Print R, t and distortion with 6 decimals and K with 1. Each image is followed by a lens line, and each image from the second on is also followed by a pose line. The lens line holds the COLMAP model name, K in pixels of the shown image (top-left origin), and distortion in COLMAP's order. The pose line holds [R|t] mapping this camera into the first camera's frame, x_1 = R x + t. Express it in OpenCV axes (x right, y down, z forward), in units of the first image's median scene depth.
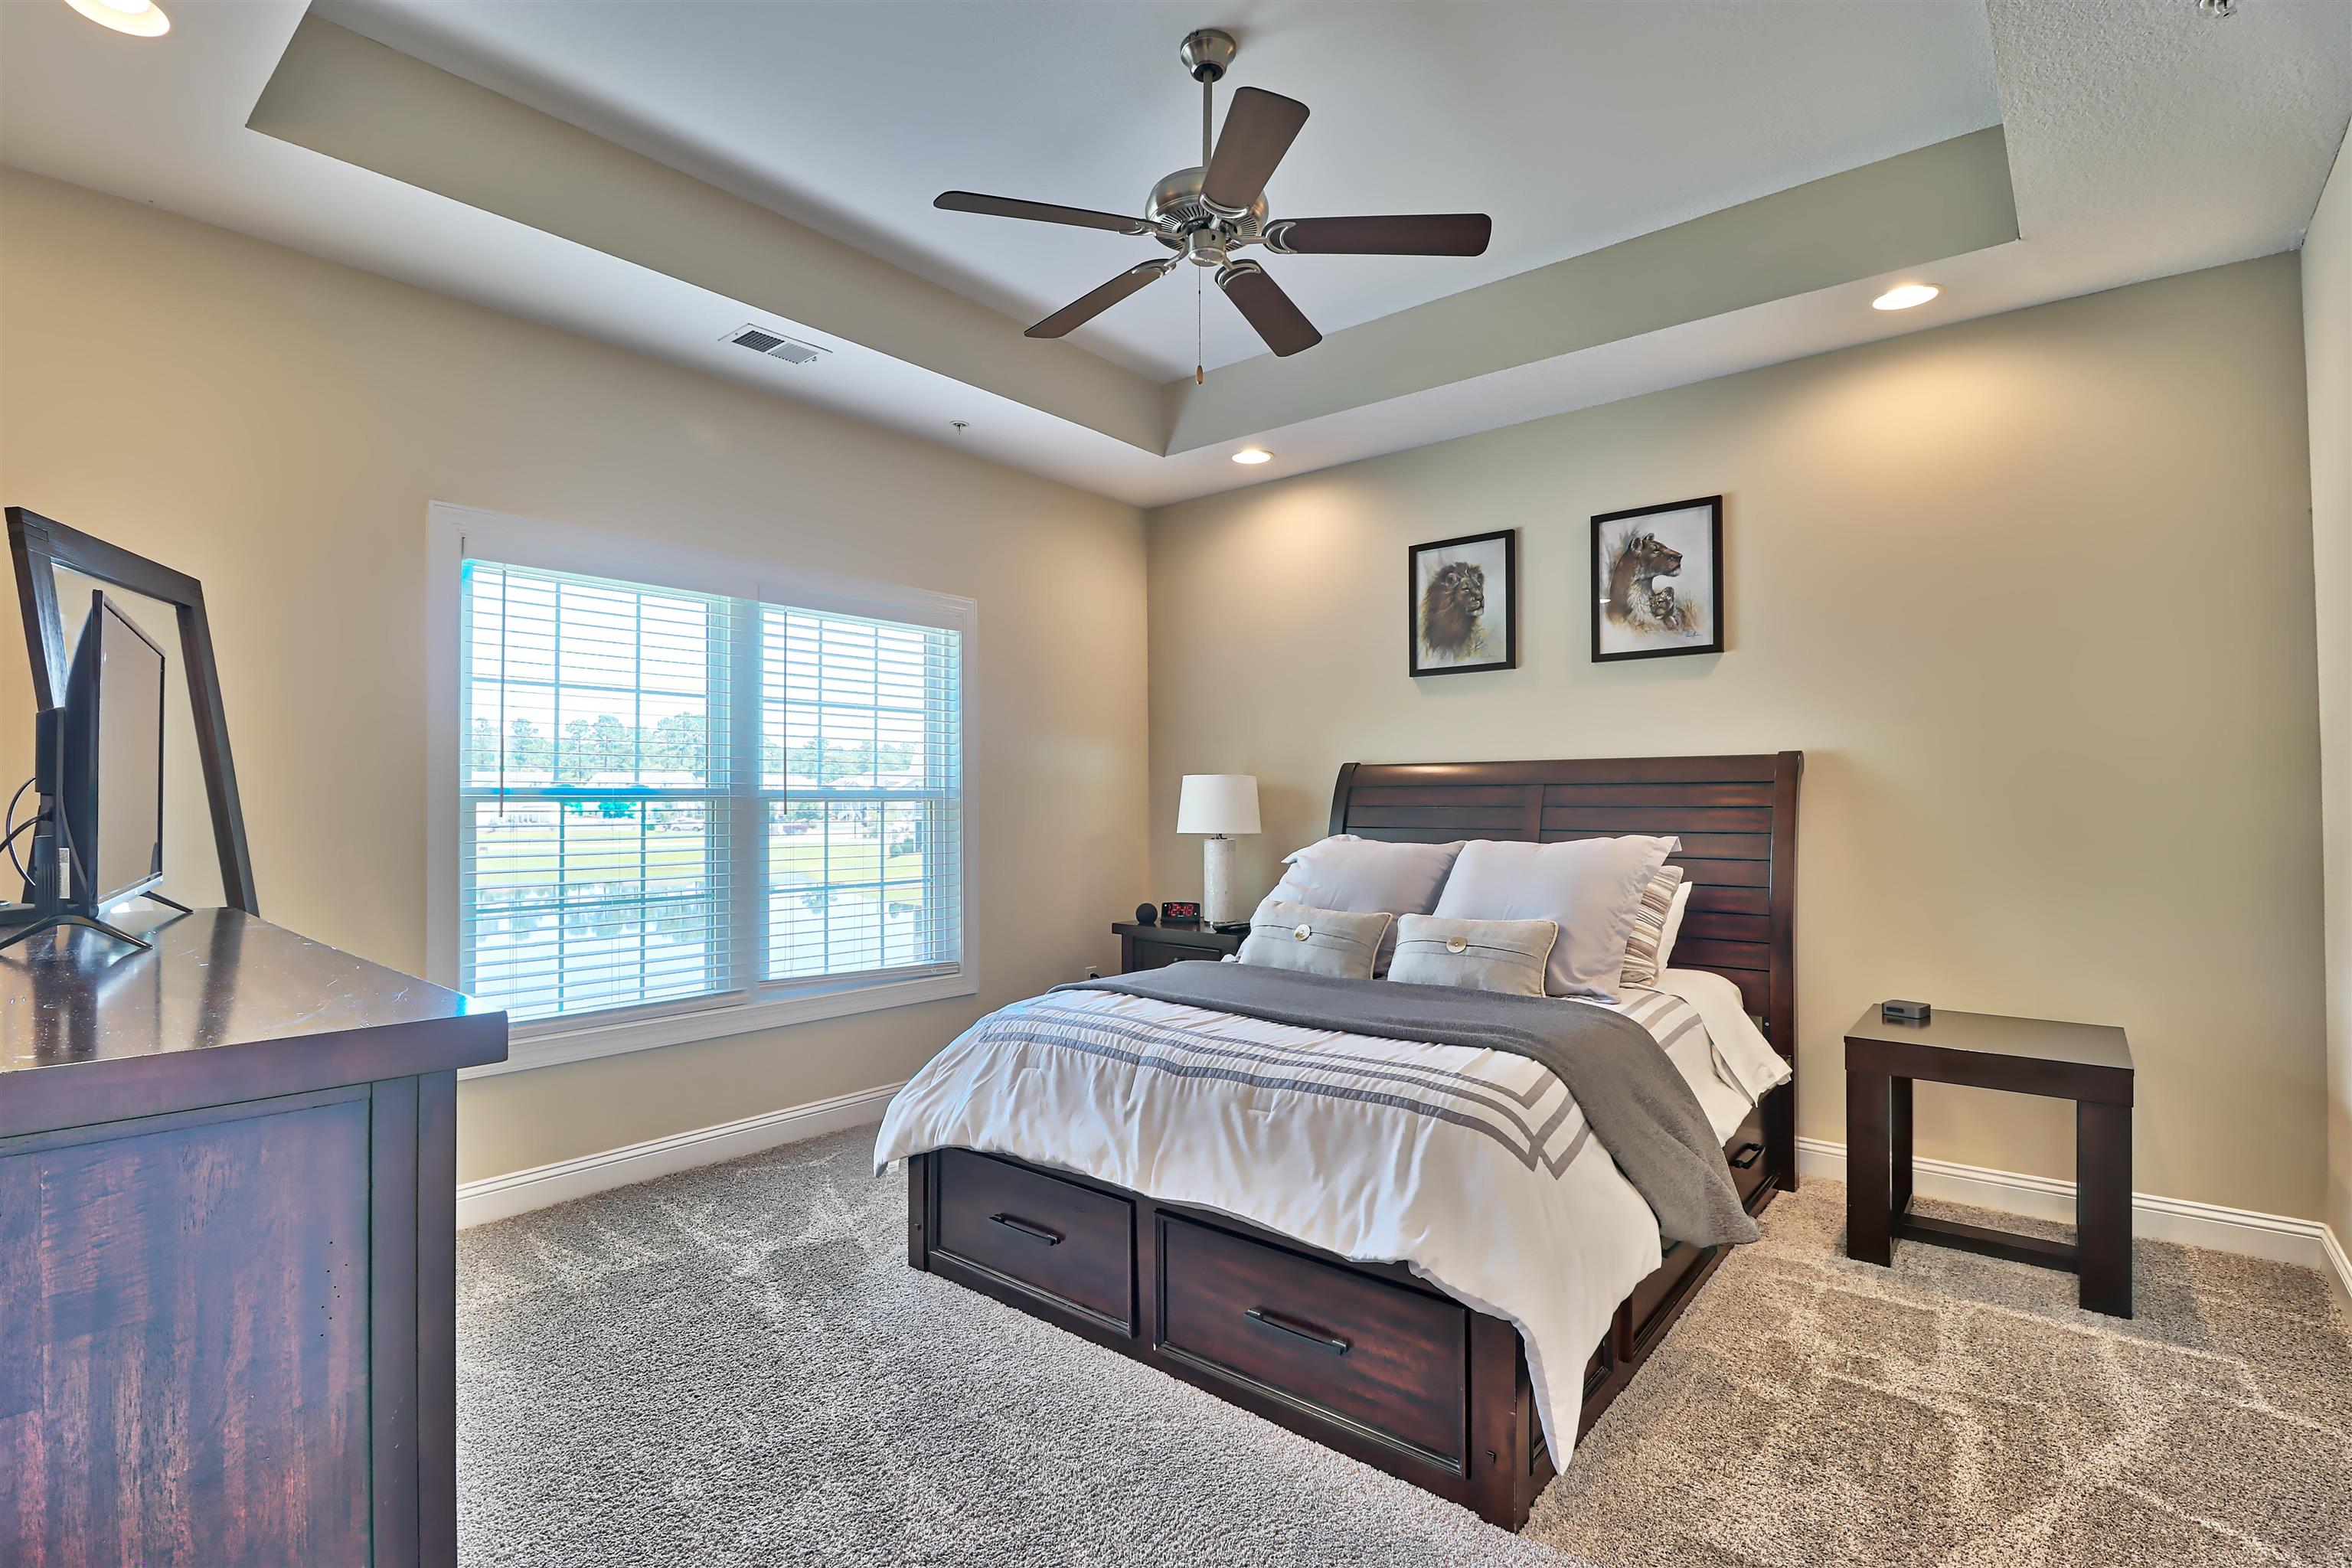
lens RADIAL K [[1084.9, 0, 1171.8], [0, 1084.9, 791.3], [0, 0, 1]] dist [-0.007858, -0.006754]
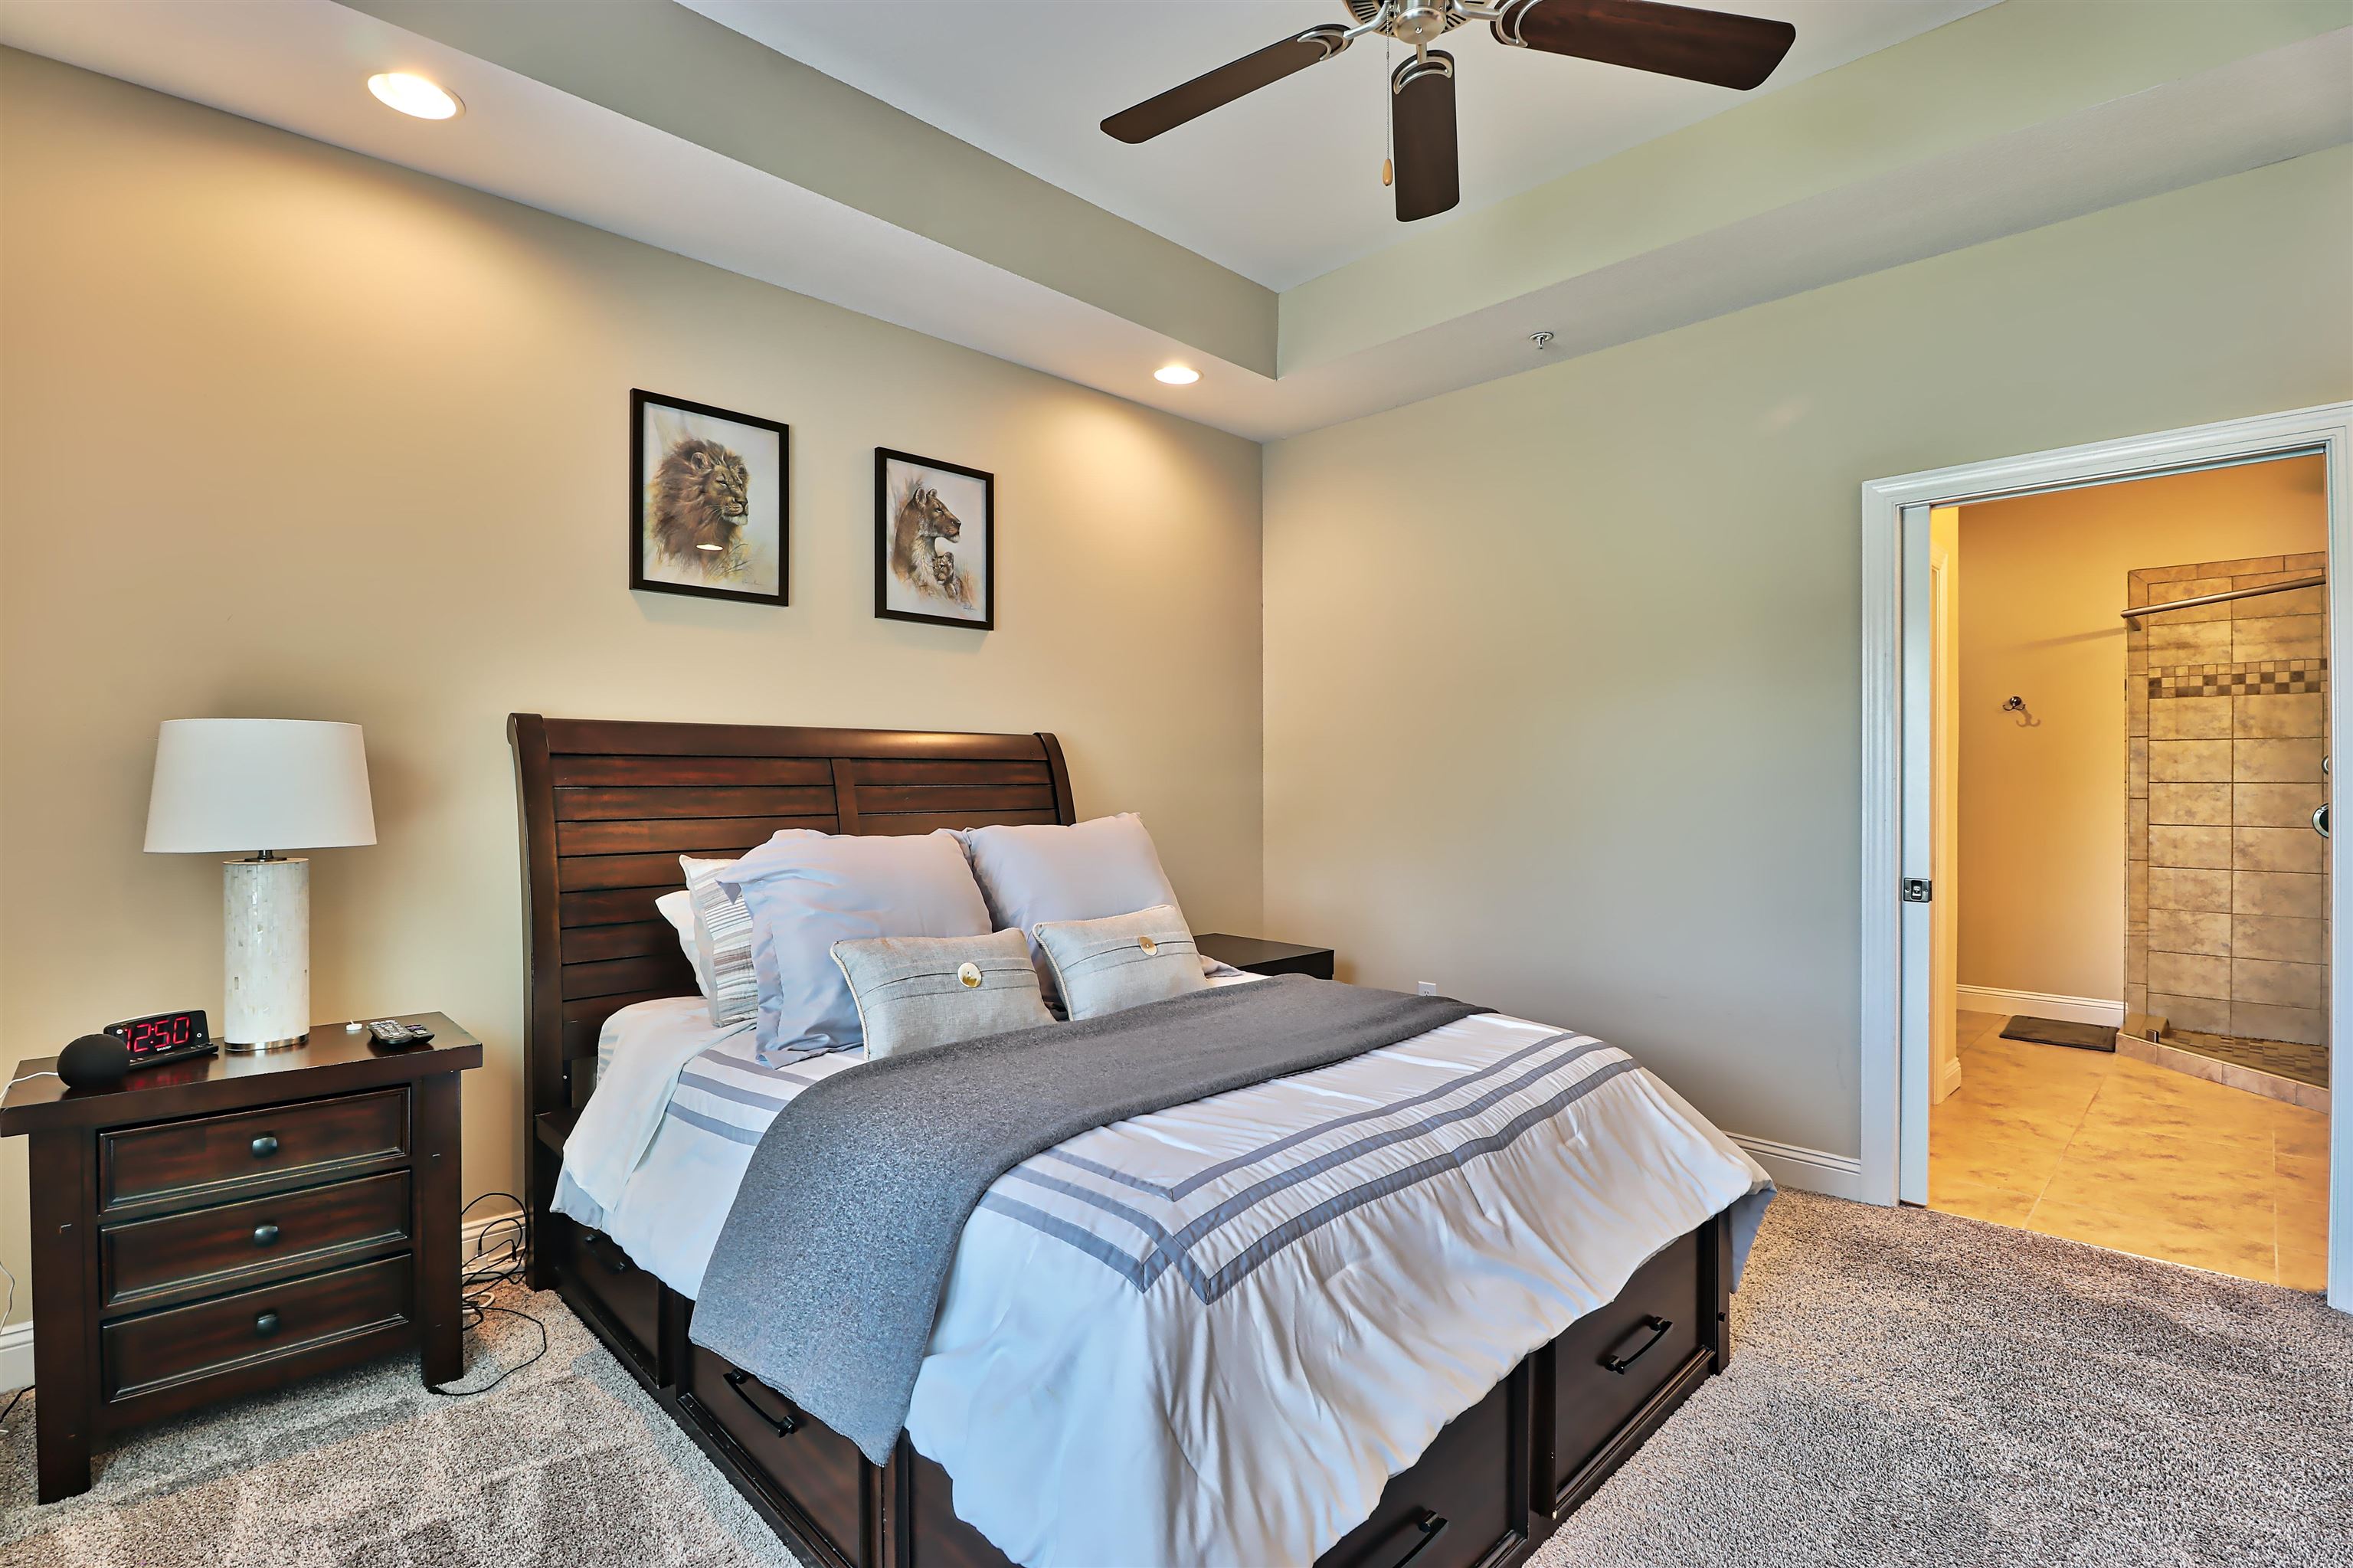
lens RADIAL K [[1085.4, 0, 1172.9], [0, 1085.4, 779.6], [0, 0, 1]] dist [-0.007858, -0.006754]
pose [[0.091885, 0.004842, 0.995758, -0.446261], [-0.004295, 0.999981, -0.004466, 0.012602], [-0.995760, -0.003866, 0.091904, 0.688893]]
